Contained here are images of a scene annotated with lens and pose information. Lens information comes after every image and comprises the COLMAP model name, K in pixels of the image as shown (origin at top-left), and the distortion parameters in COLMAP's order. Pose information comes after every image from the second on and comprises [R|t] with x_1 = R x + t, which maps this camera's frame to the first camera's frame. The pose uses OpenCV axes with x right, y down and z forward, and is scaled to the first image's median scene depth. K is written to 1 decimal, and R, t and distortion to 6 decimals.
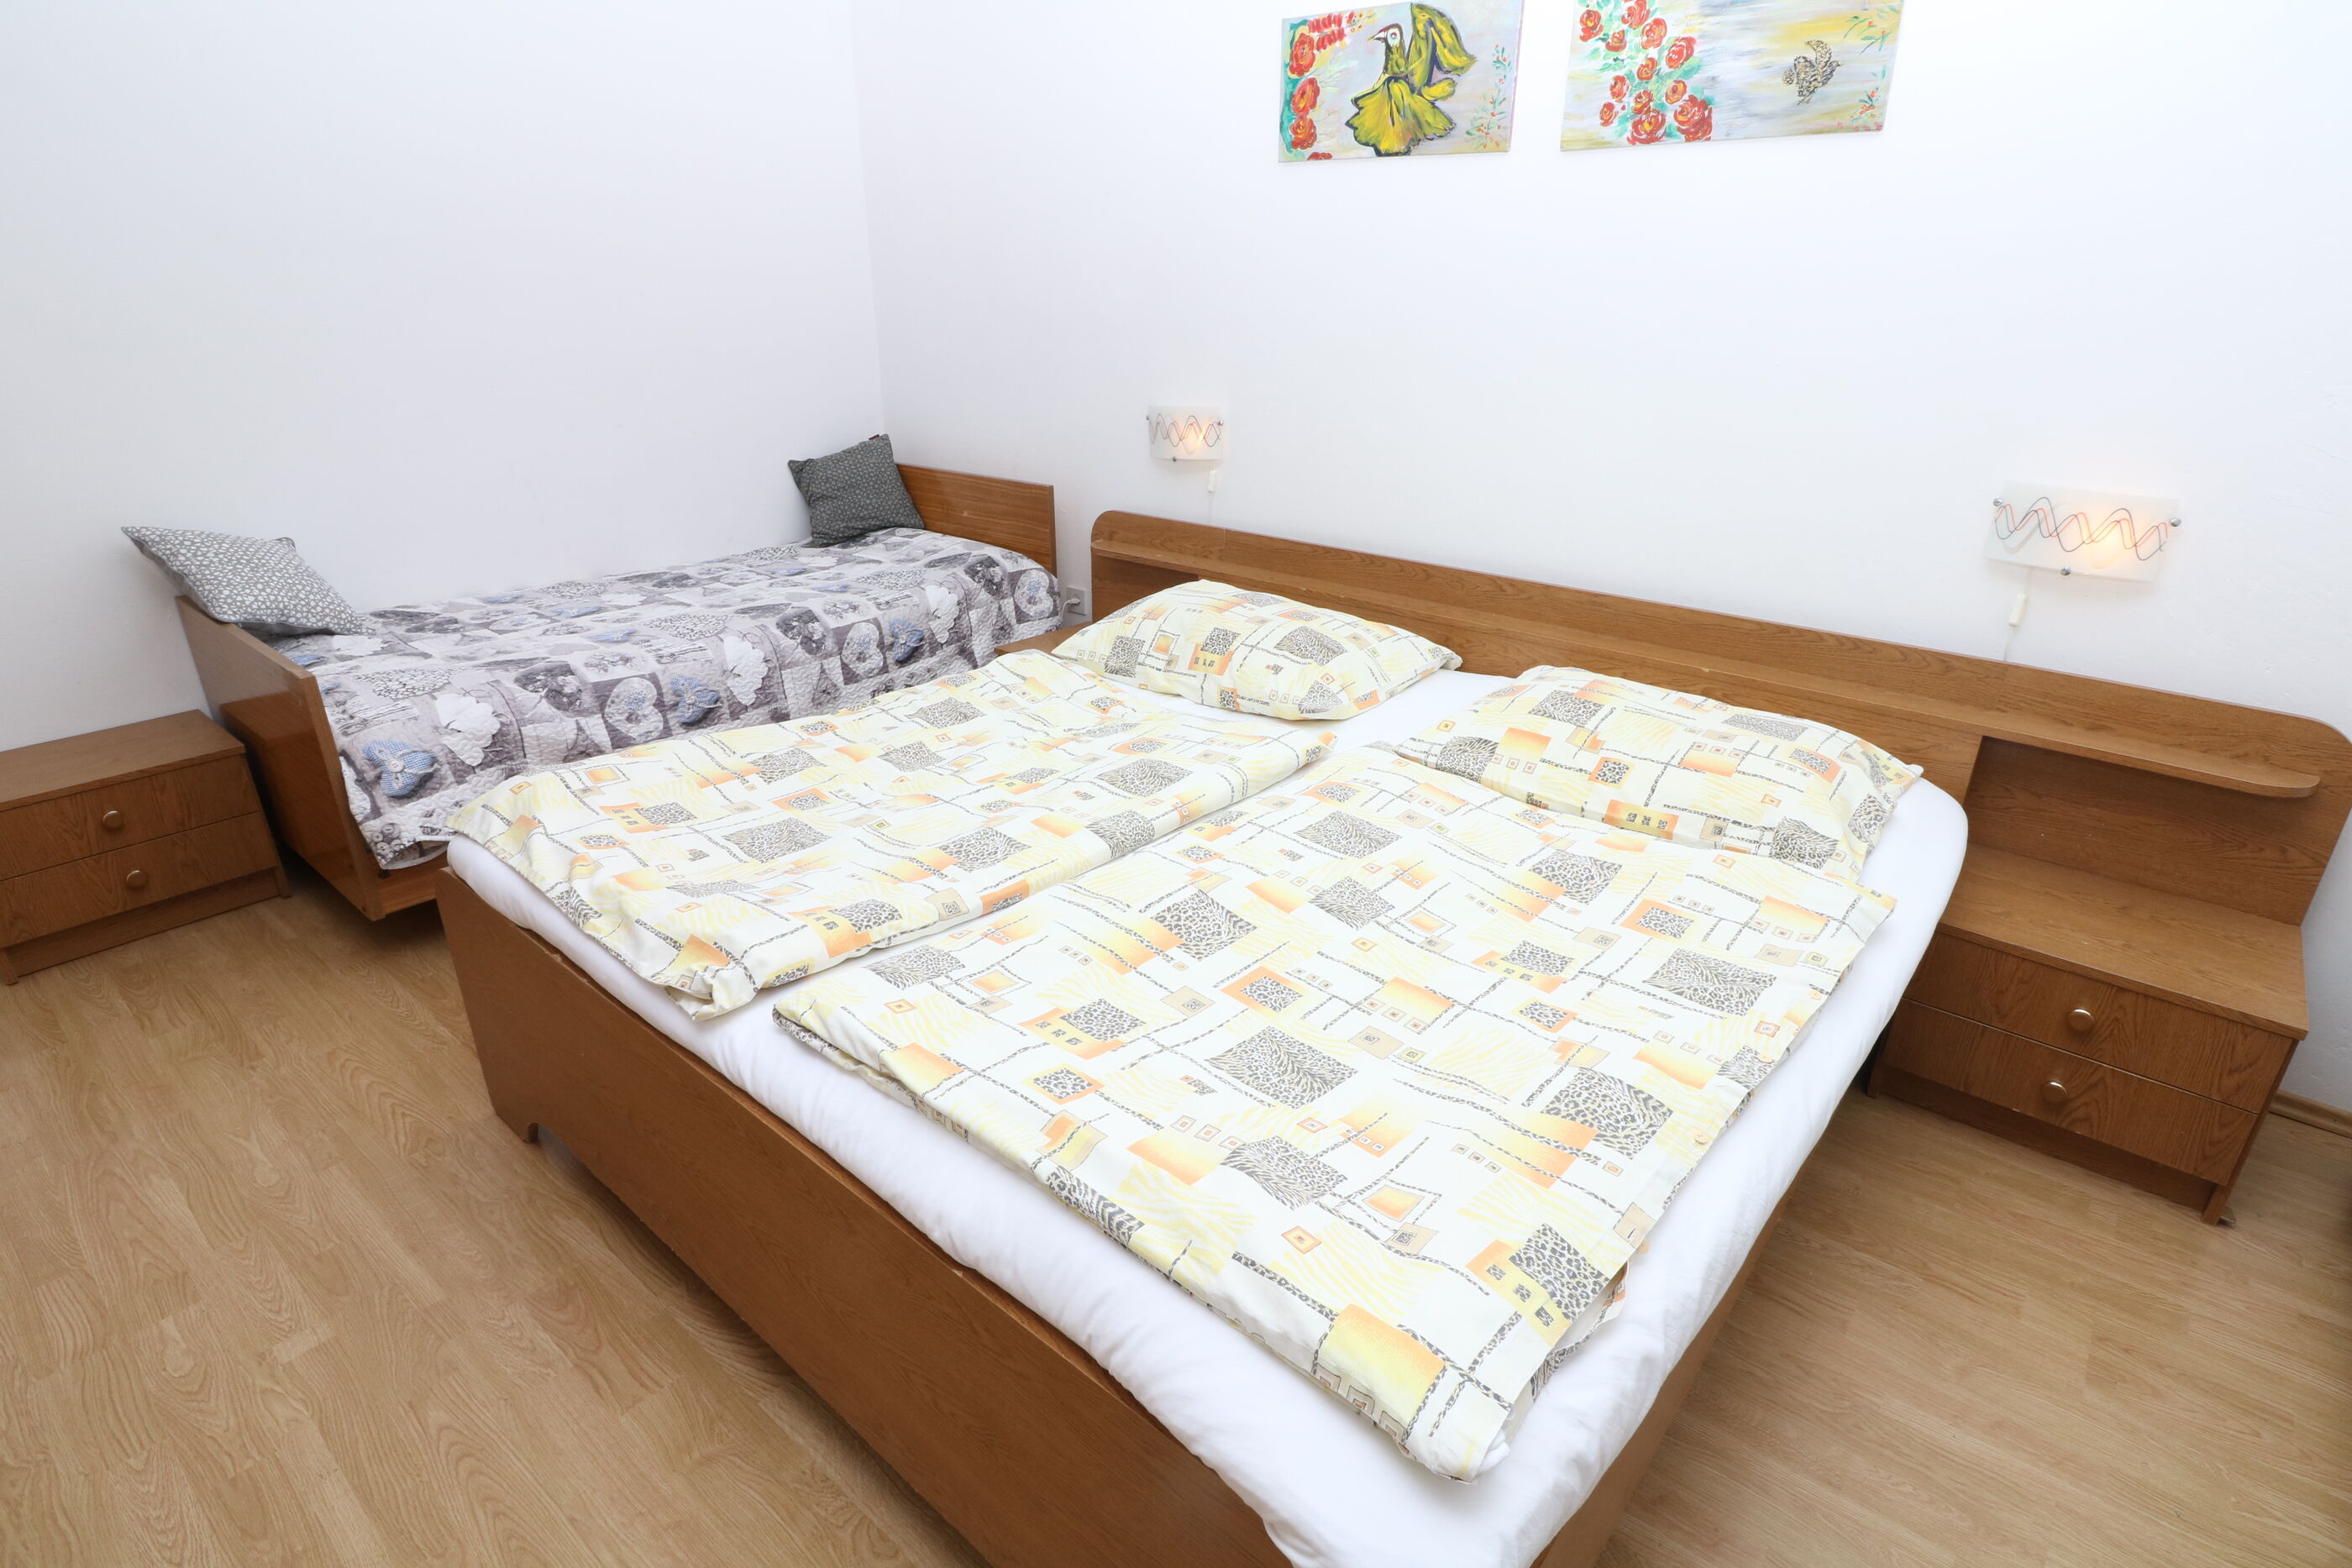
lens RADIAL K [[1172.1, 0, 1188.6], [0, 1172.1, 780.6], [0, 0, 1]] dist [0.003852, -0.014682]
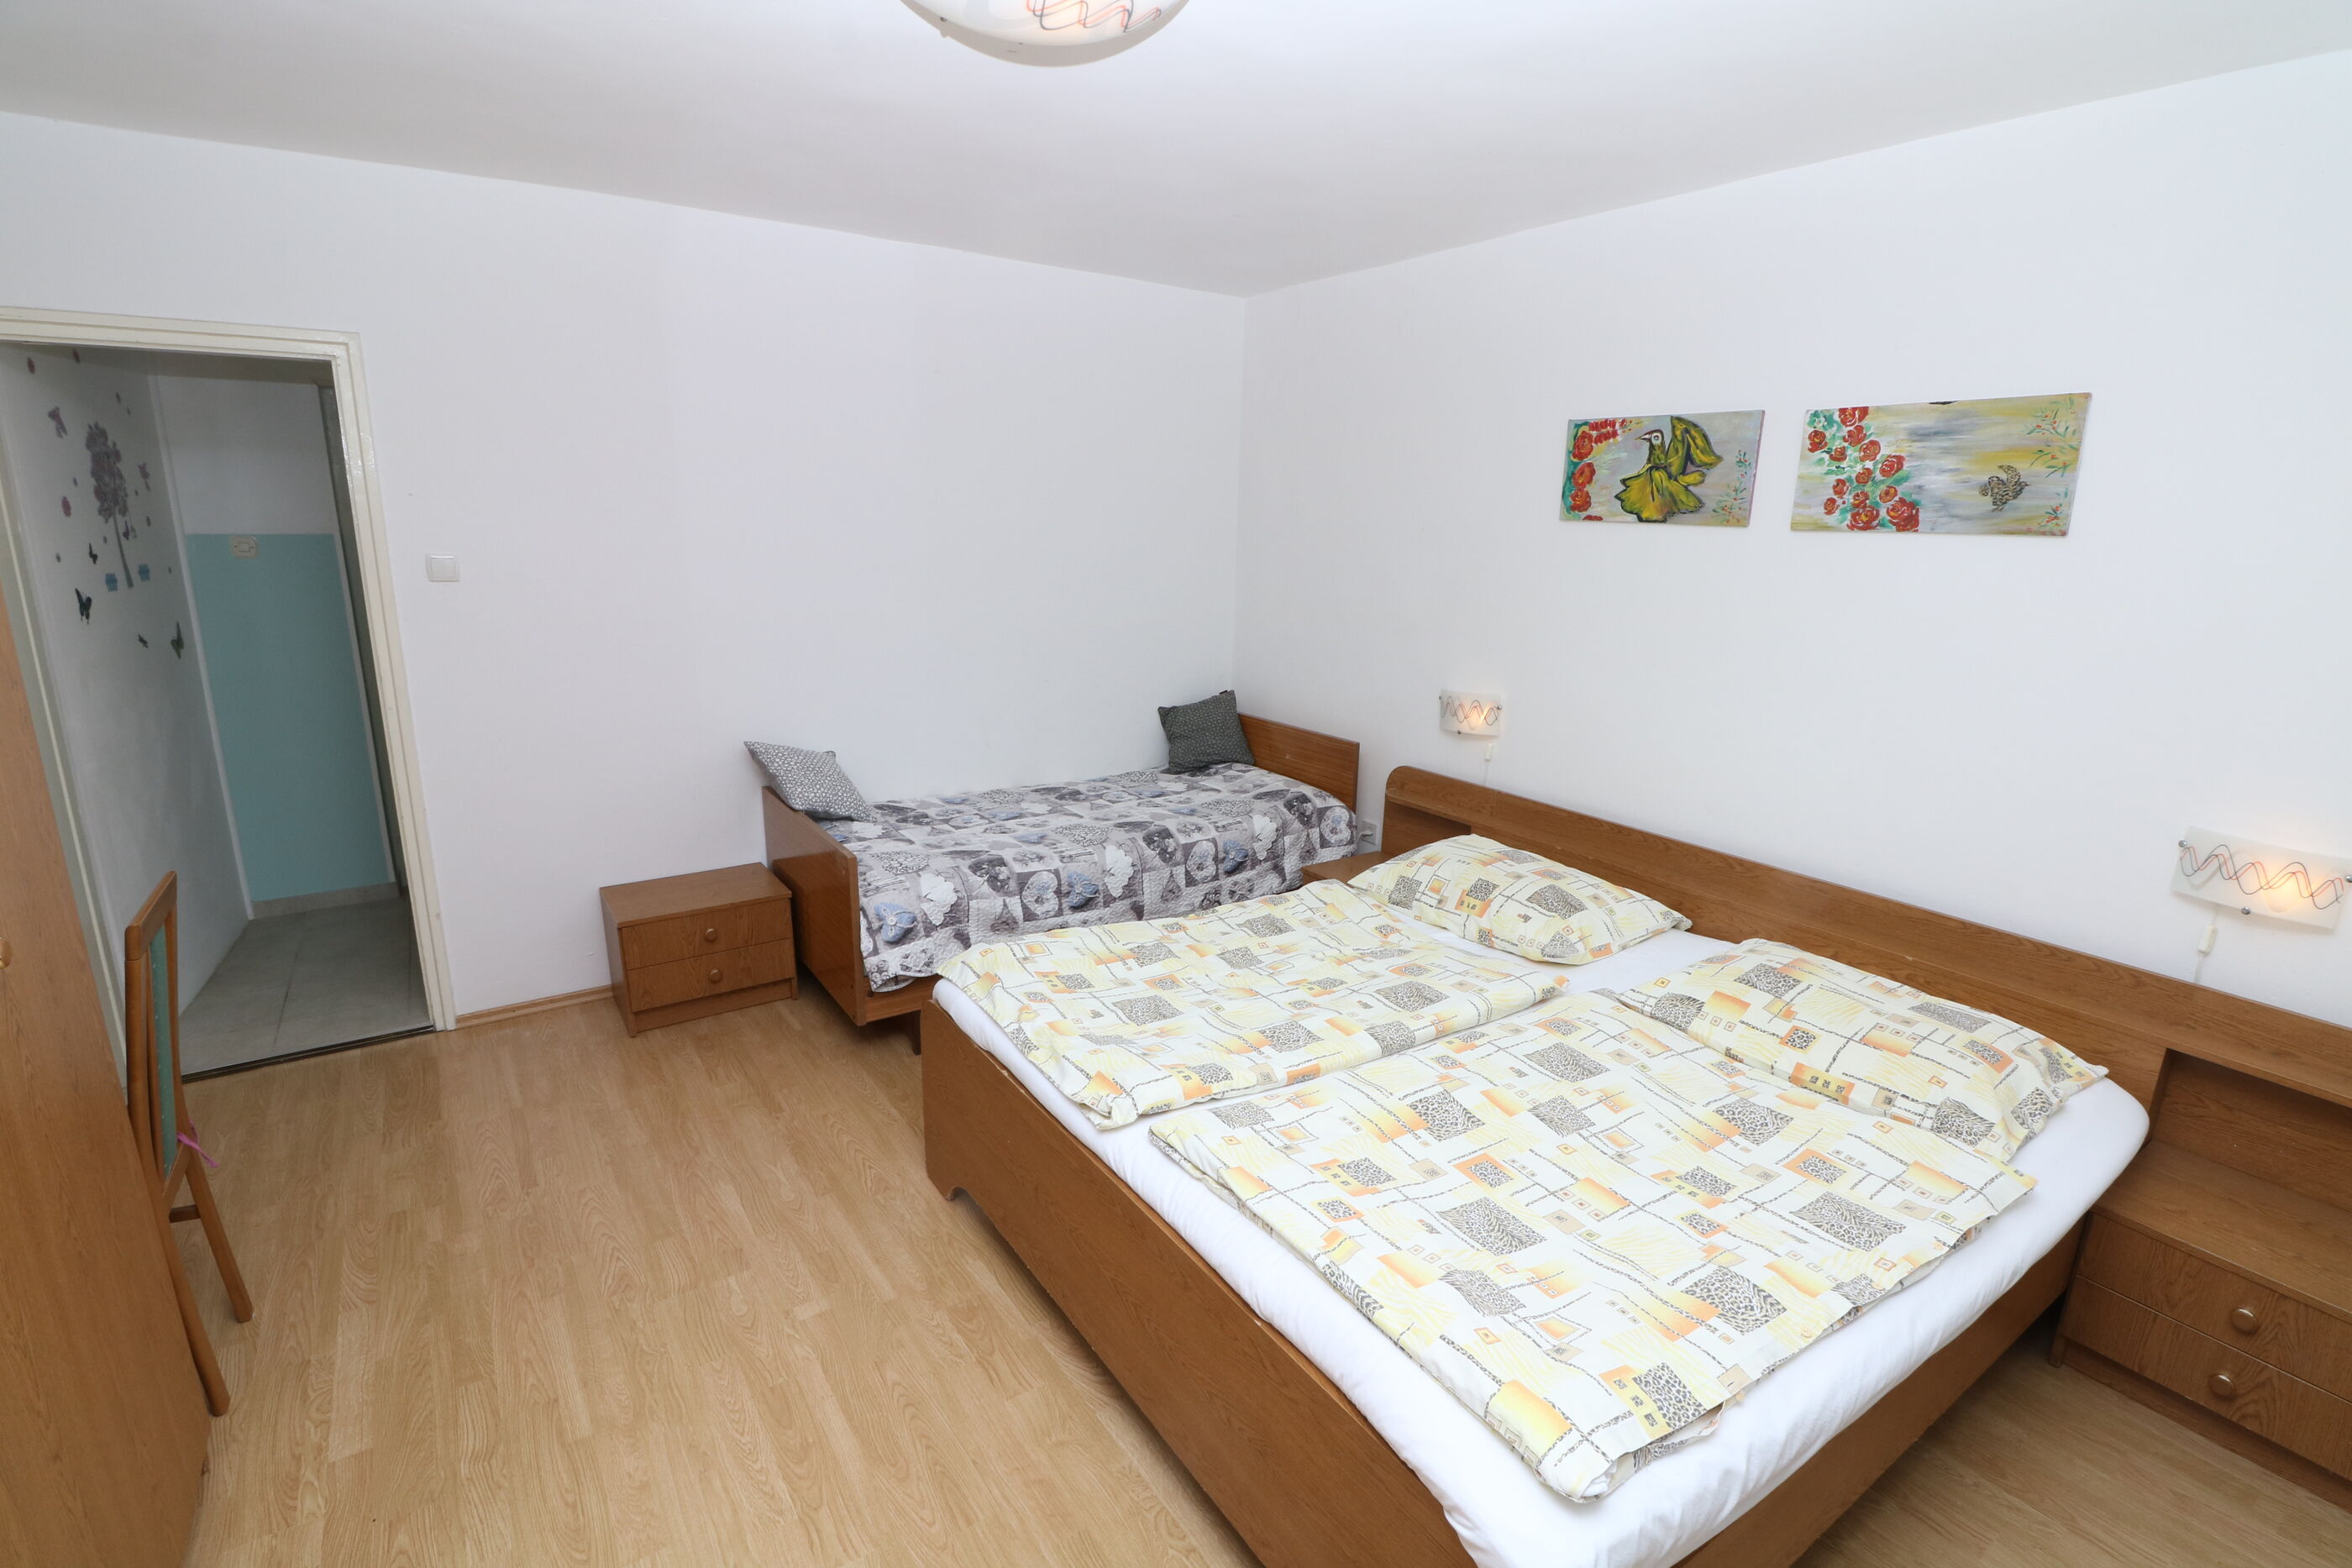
lens RADIAL K [[1085.1, 0, 1188.3], [0, 1085.1, 787.9], [0, 0, 1]] dist [0.001423, -0.014327]
pose [[0.964220, 0.076448, -0.253842, 0.009622], [-0.115048, 0.983321, -0.140869, -0.025452], [0.238839, 0.165033, 0.956933, -0.217109]]
